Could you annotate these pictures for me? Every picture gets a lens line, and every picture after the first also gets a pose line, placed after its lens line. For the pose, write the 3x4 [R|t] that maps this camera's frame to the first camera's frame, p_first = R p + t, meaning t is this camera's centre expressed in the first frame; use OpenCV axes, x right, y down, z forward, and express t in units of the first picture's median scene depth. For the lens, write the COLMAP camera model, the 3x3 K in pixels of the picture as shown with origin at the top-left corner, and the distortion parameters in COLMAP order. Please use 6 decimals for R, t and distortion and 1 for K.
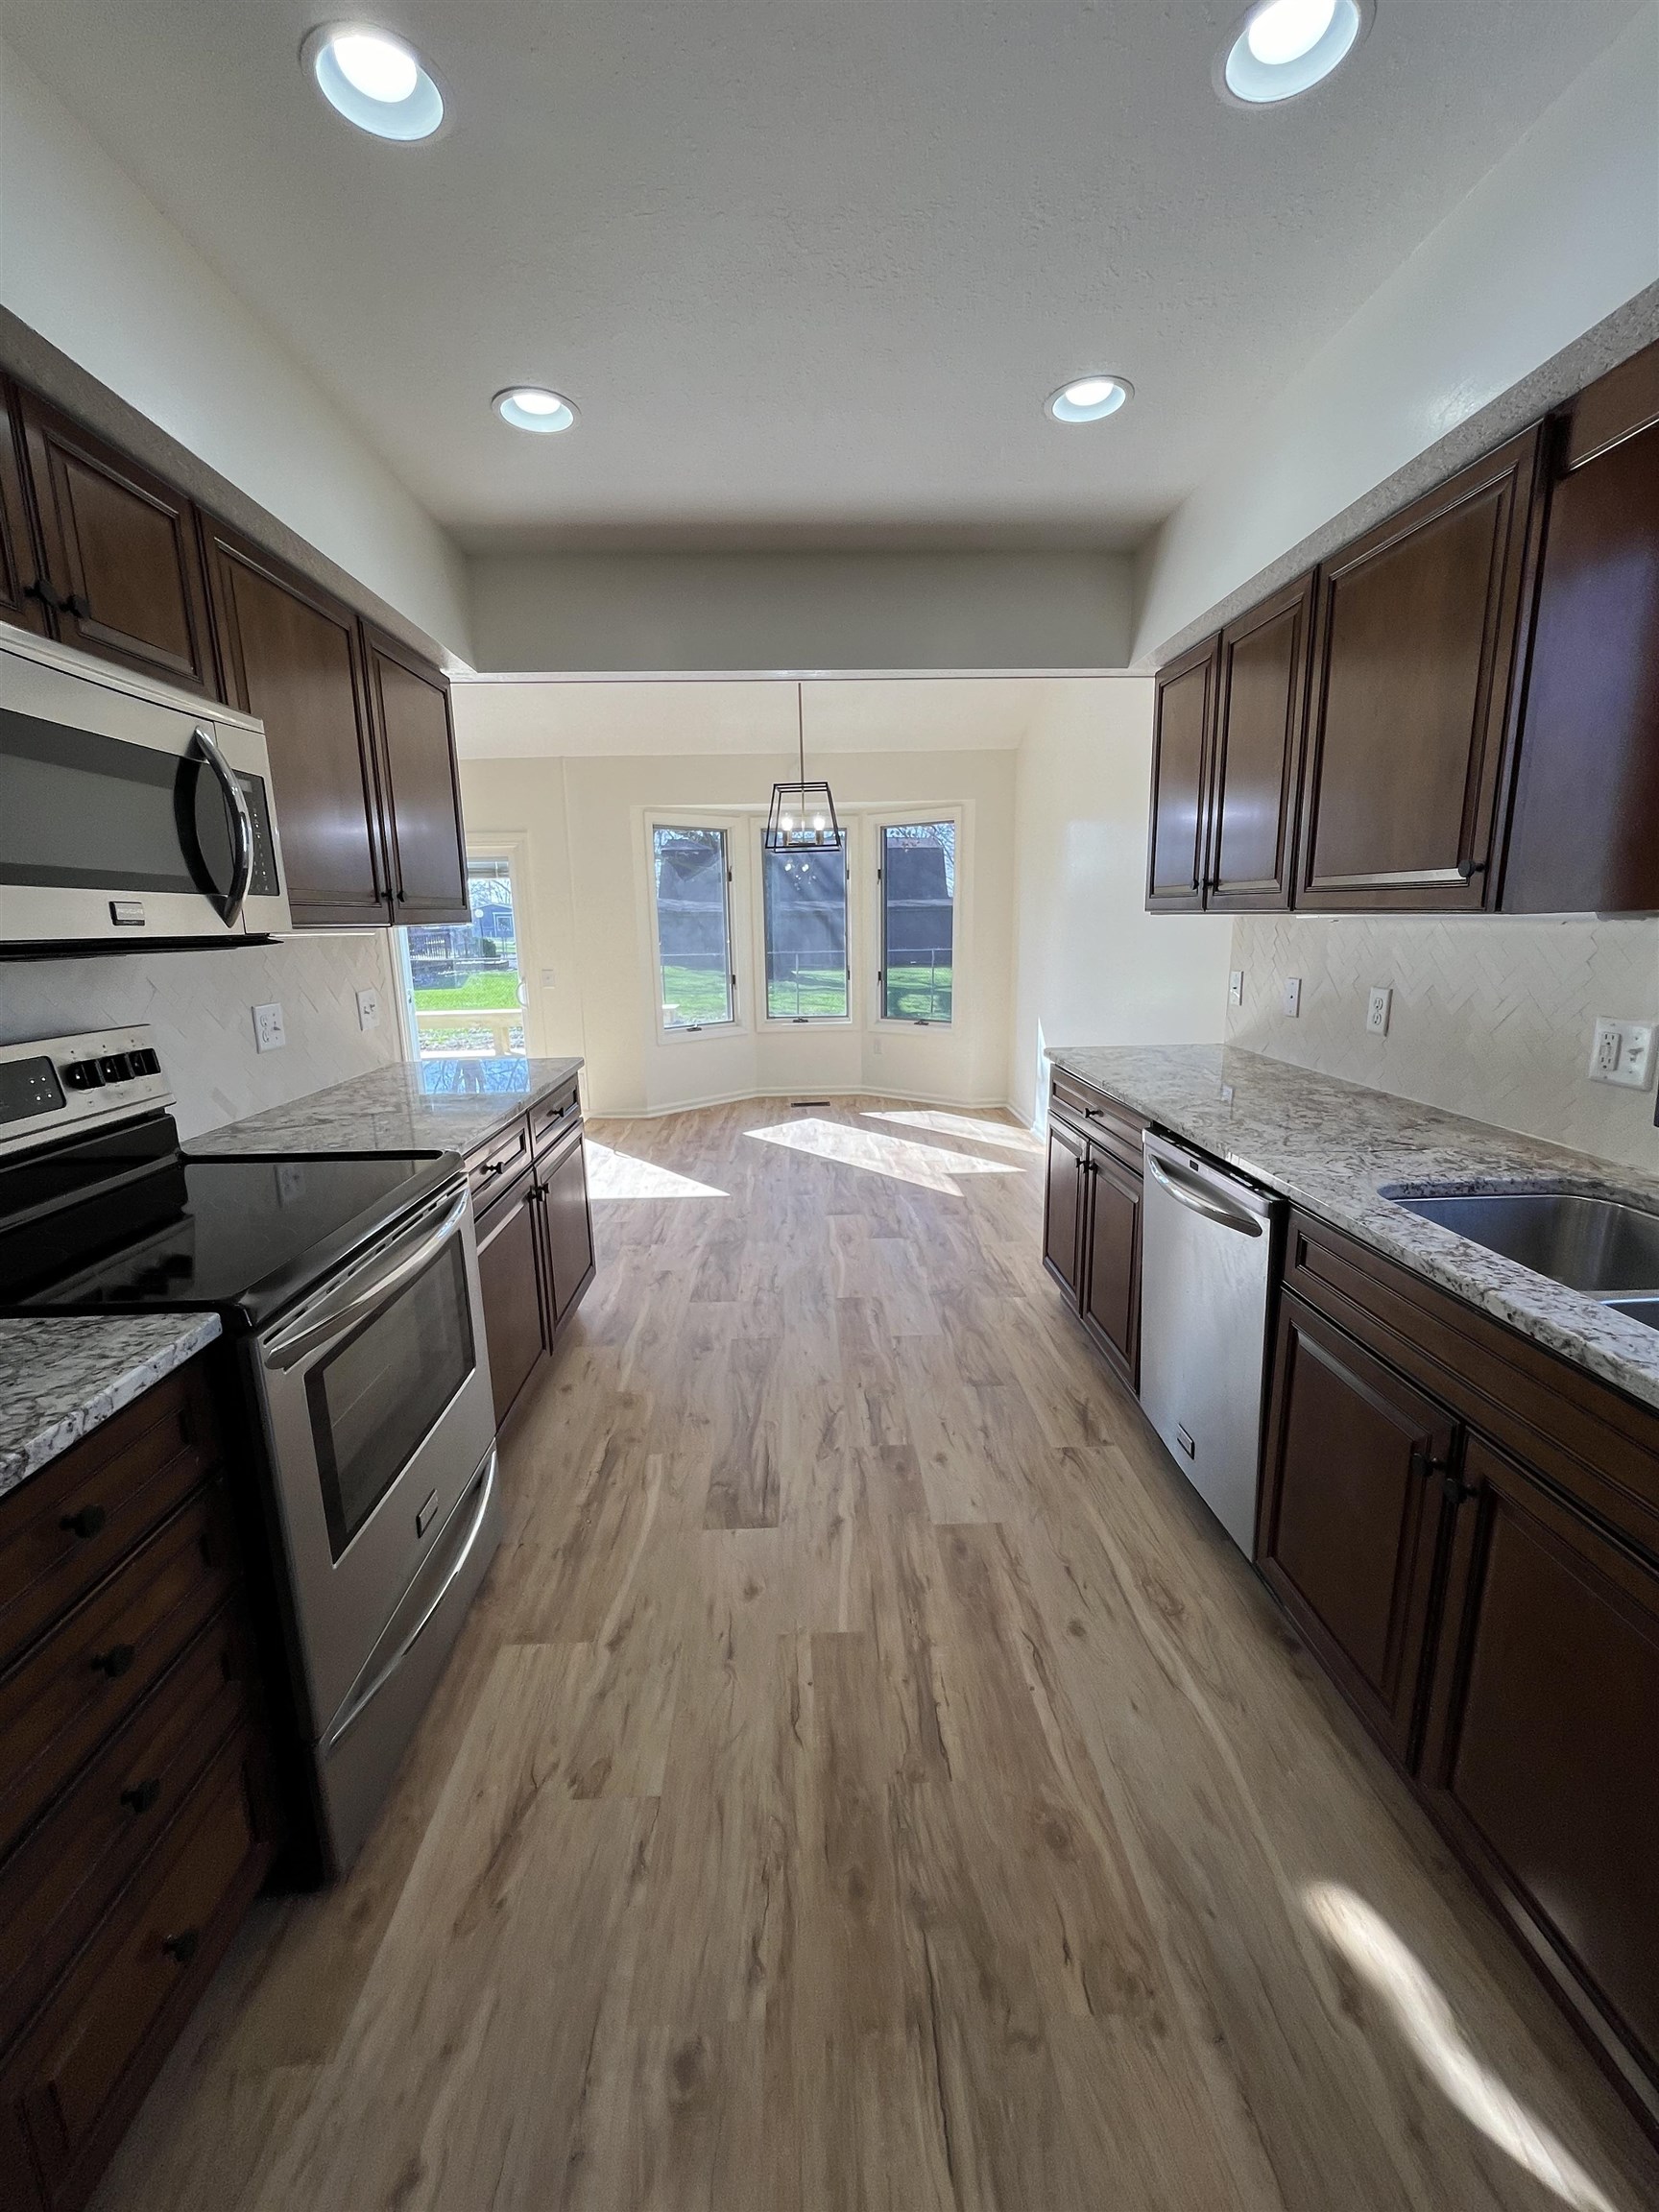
lens RADIAL K [[893.2, 0, 824.2], [0, 893.2, 1107.2], [0, 0, 1]] dist [-0.002299, -0.000510]
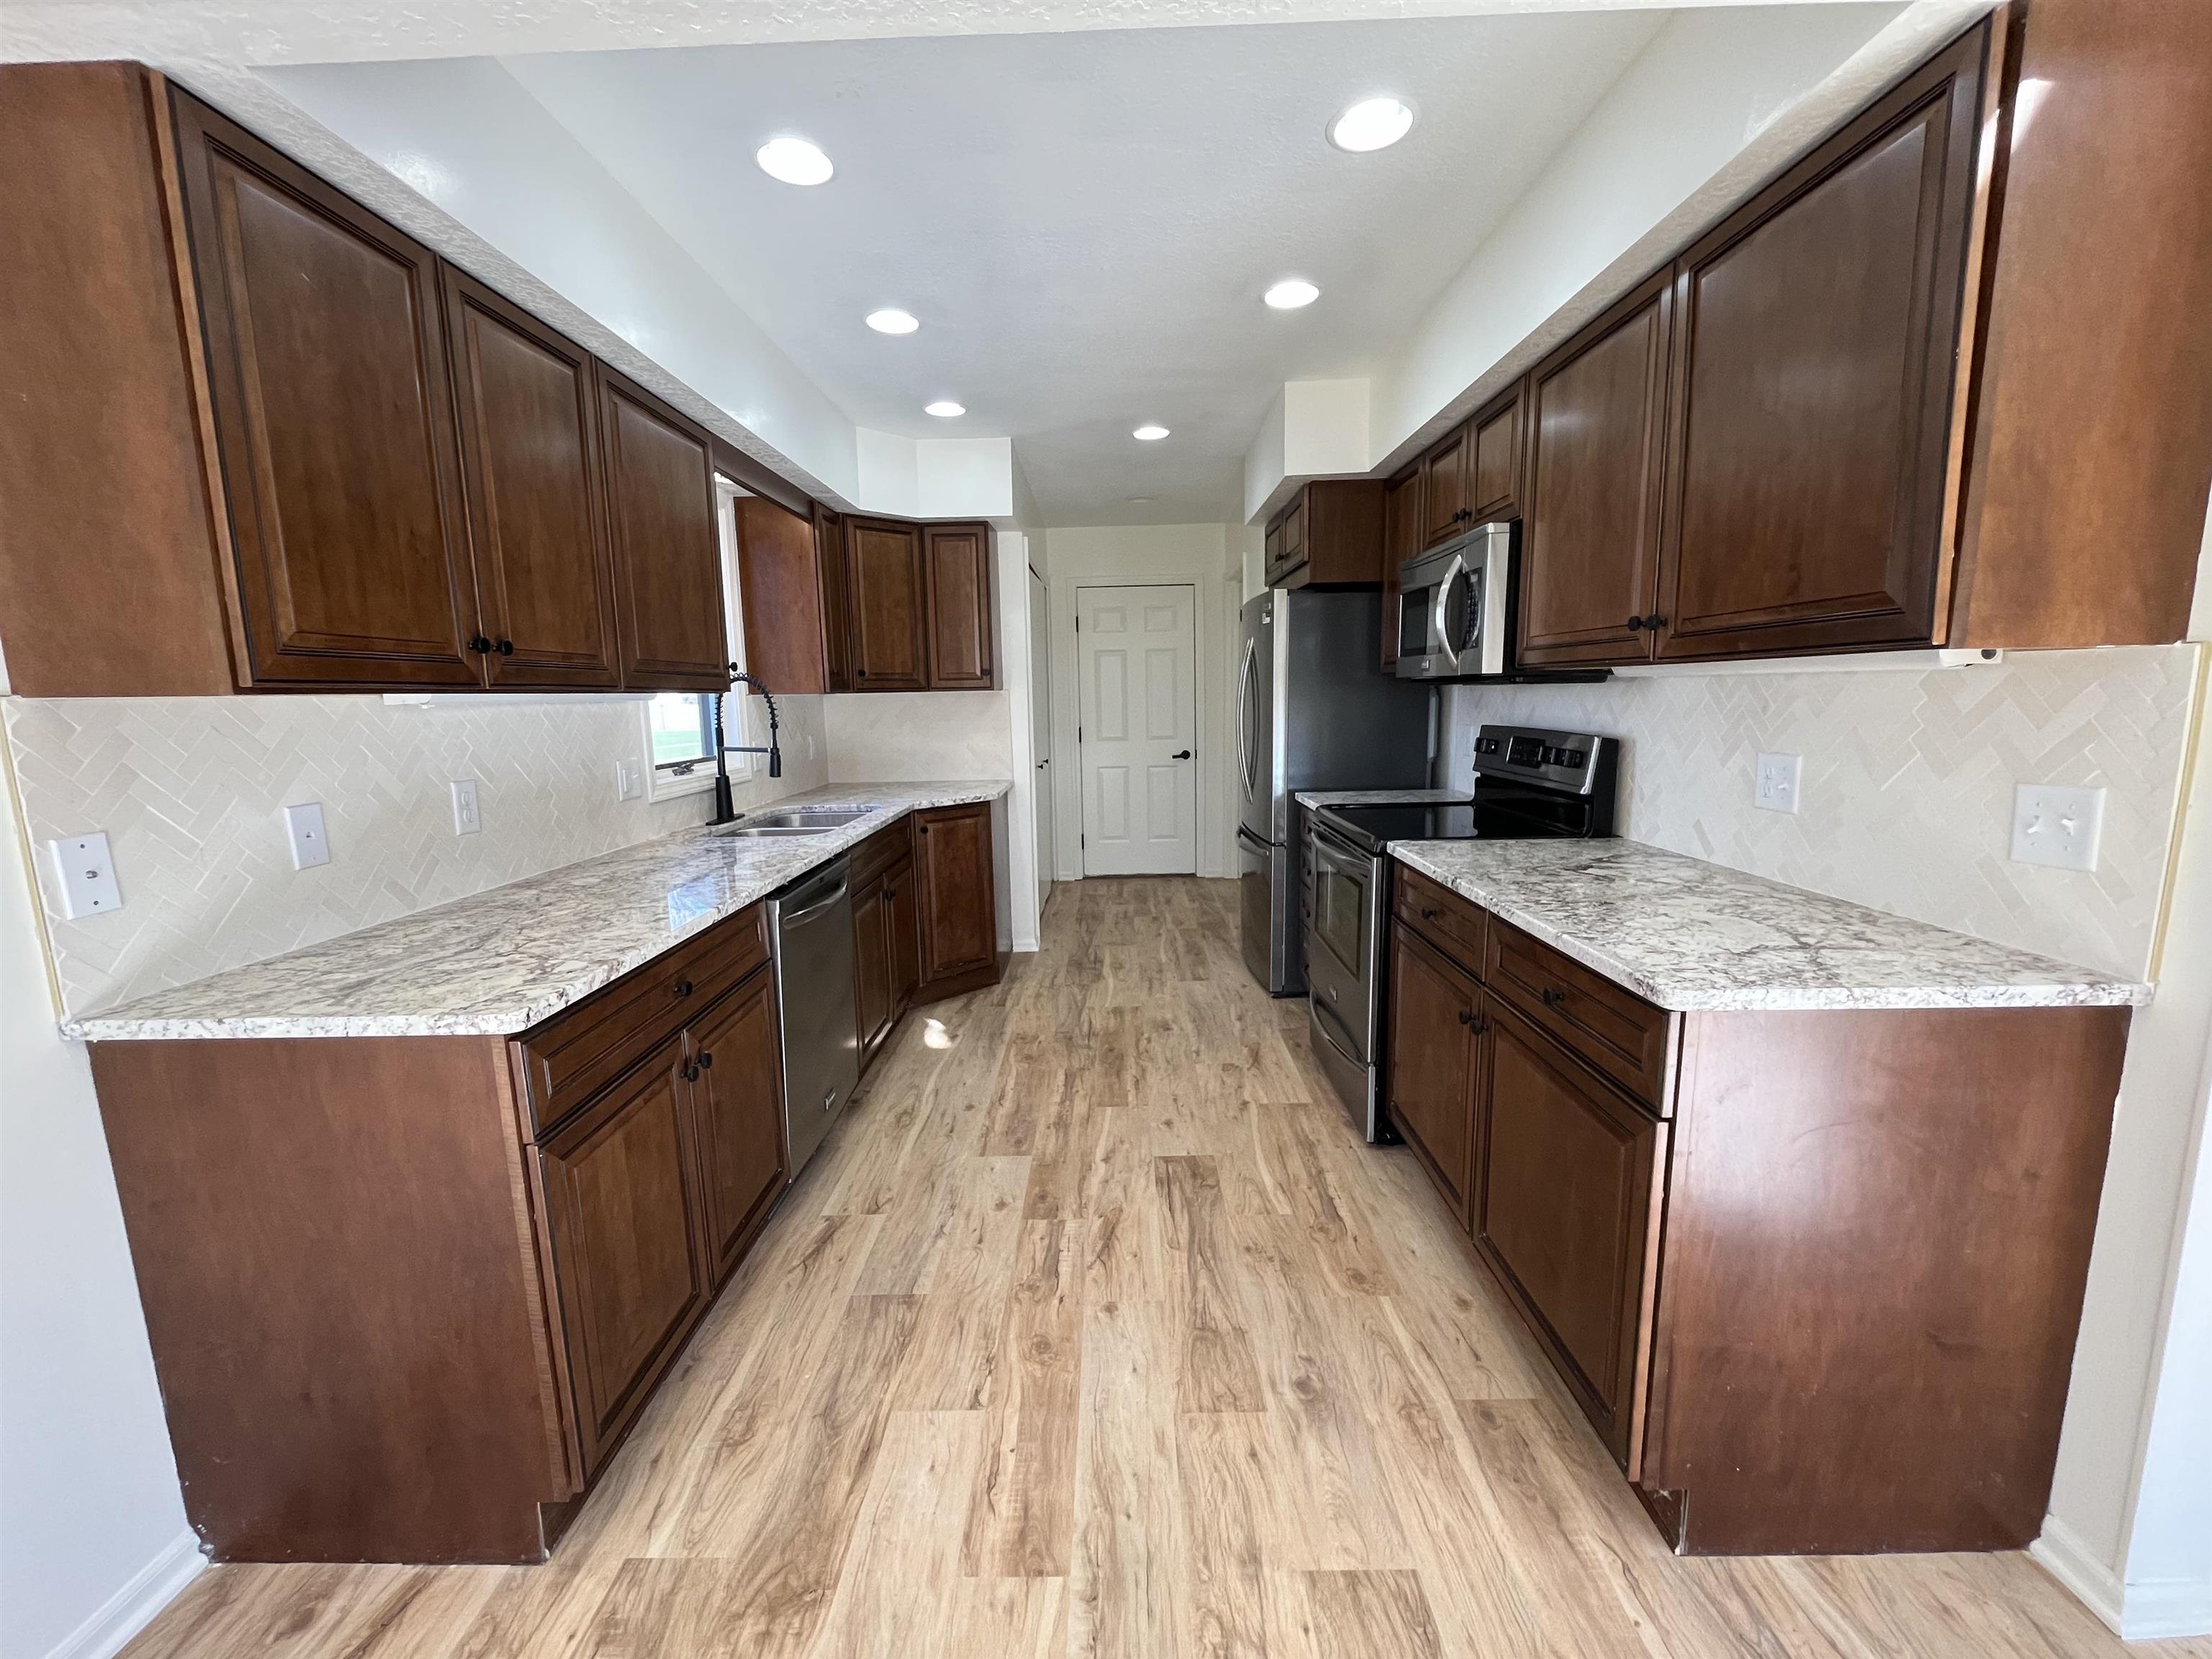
lens RADIAL K [[893.2, 0, 1105.8], [0, 893.2, 832.1], [0, 0, 1]] dist [-0.002299, -0.000510]
pose [[-0.998230, 0.033889, 0.048870, -0.070969], [0.049149, 0.932777, 0.357087, -0.480220], [-0.033484, 0.358856, -0.932792, 2.352098]]
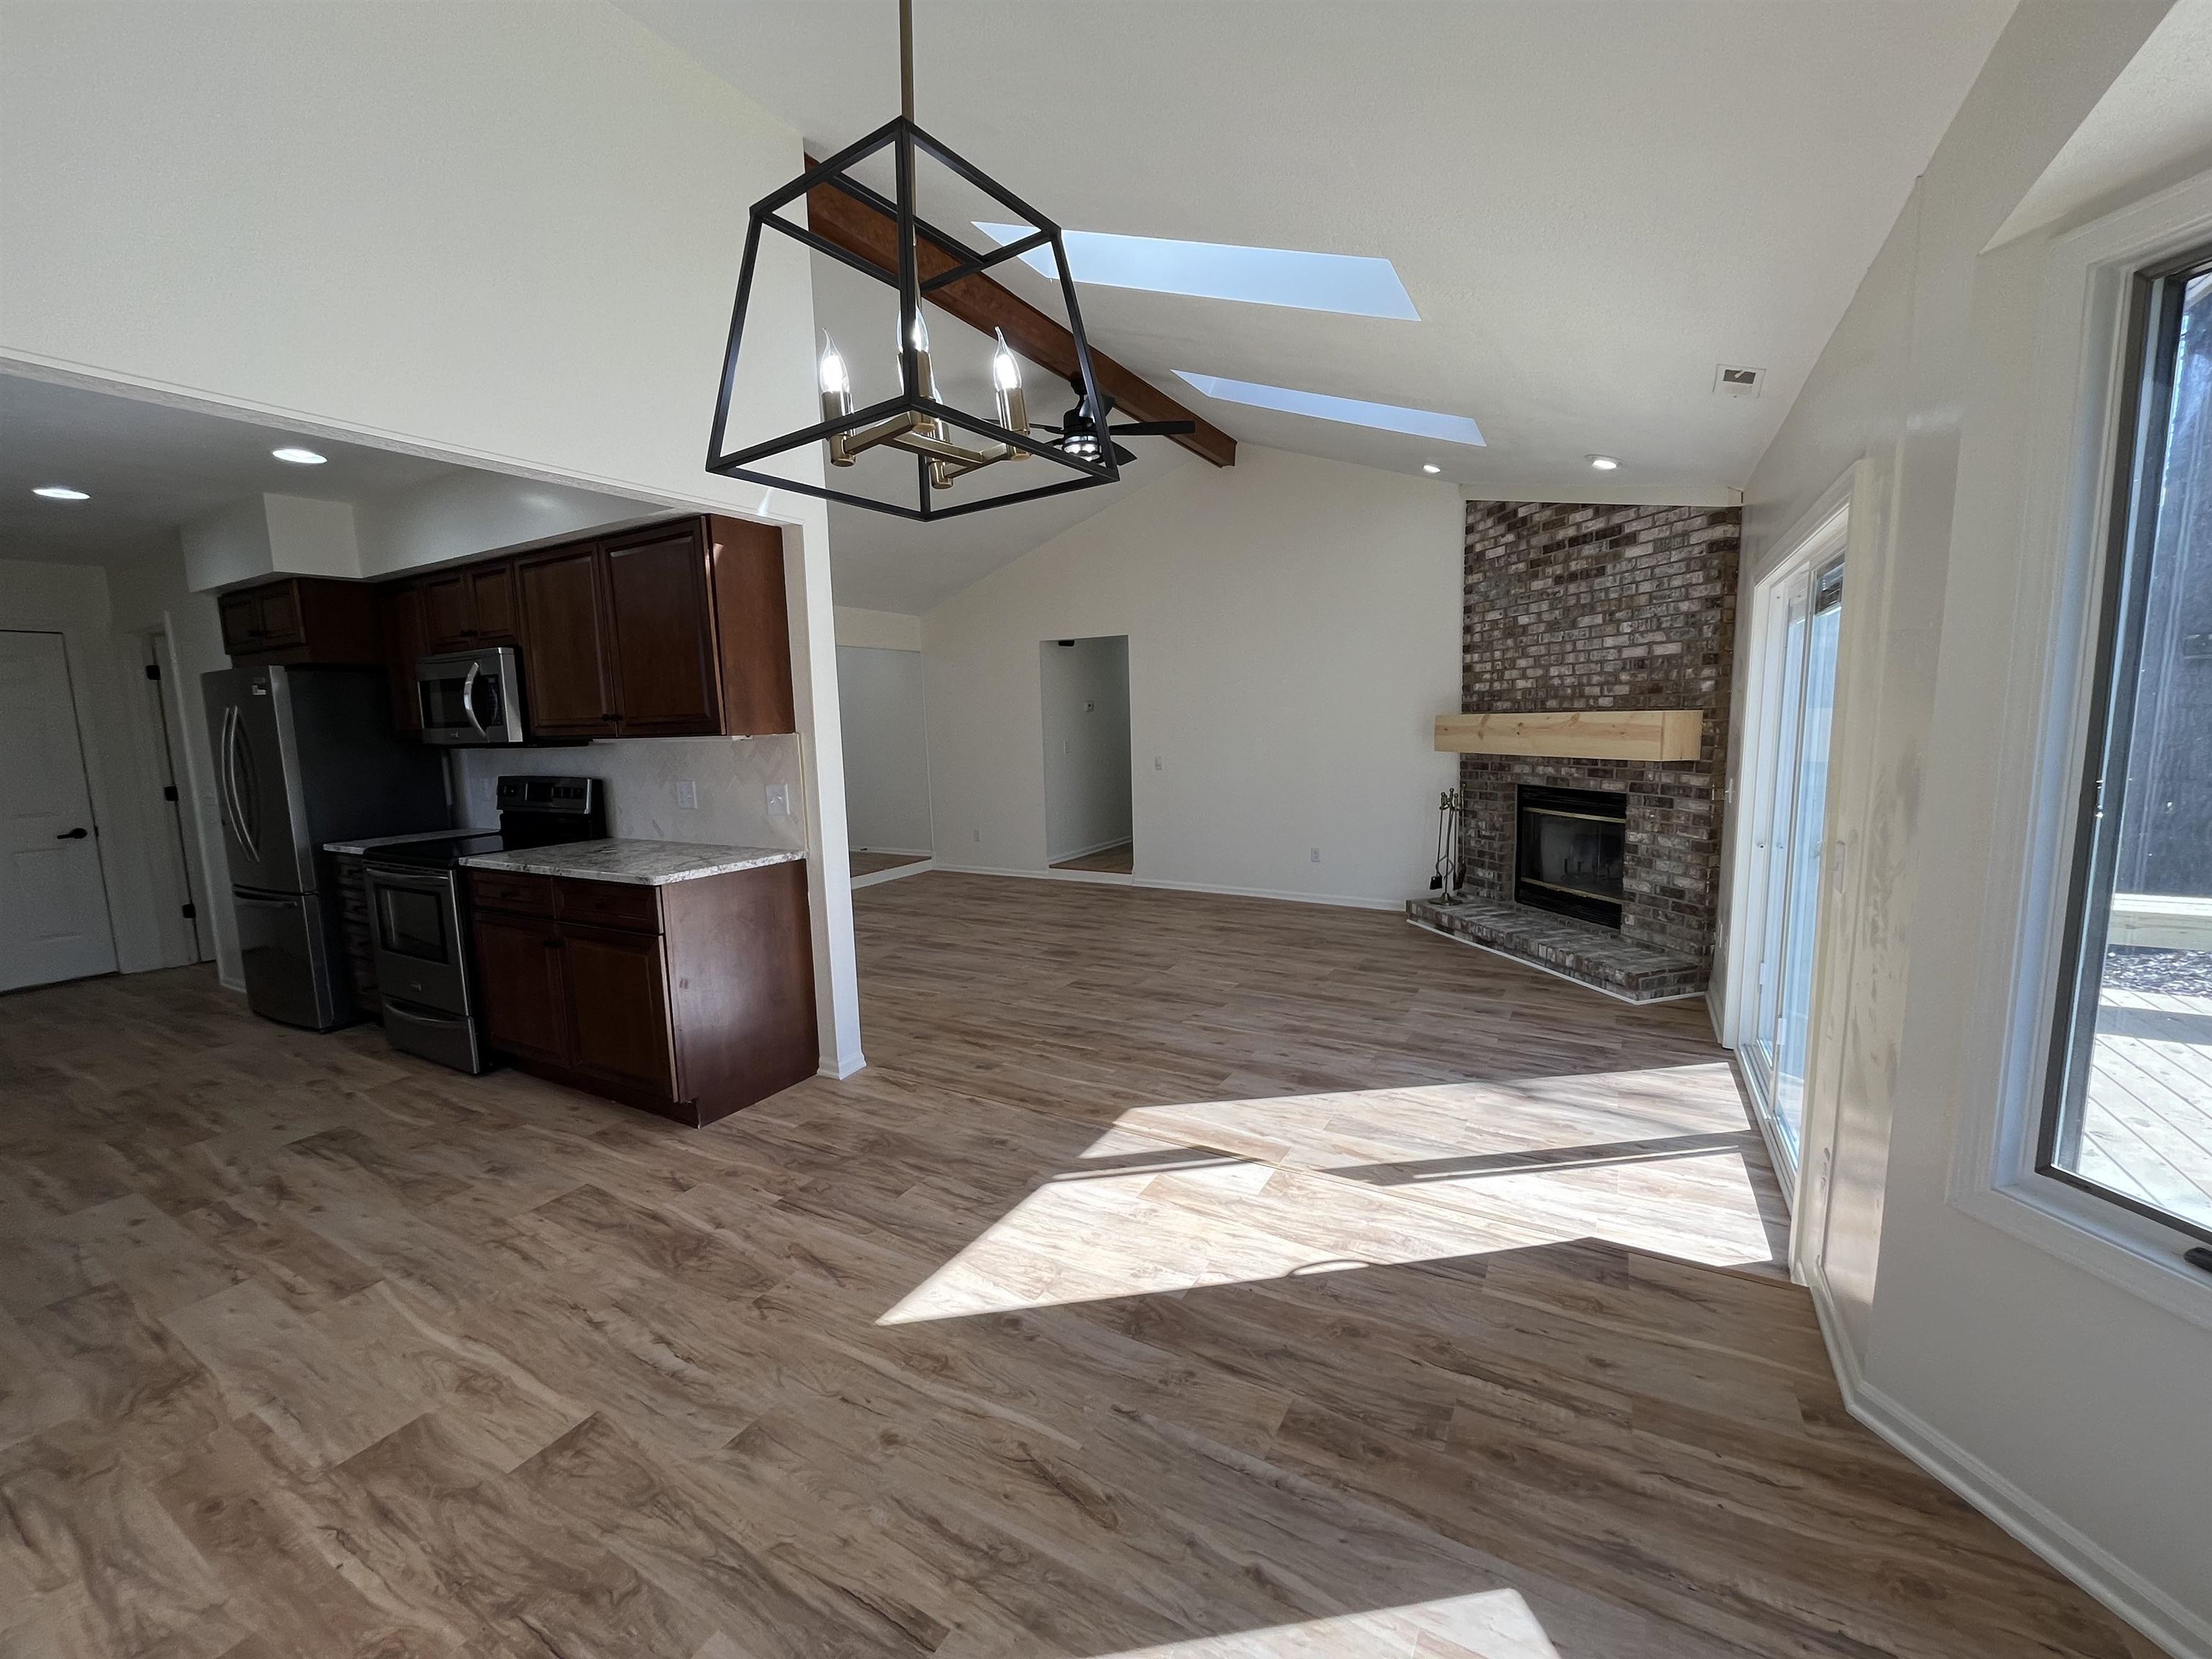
lens RADIAL K [[893.2, 0, 1101.0], [0, 893.2, 834.0], [0, 0, 1]] dist [-0.002299, -0.000510]
pose [[-0.526353, 0.144048, -0.837975, 0.474965], [-0.140248, 0.957337, 0.252660, -0.712120], [0.838620, 0.250513, -0.483695, 3.221911]]
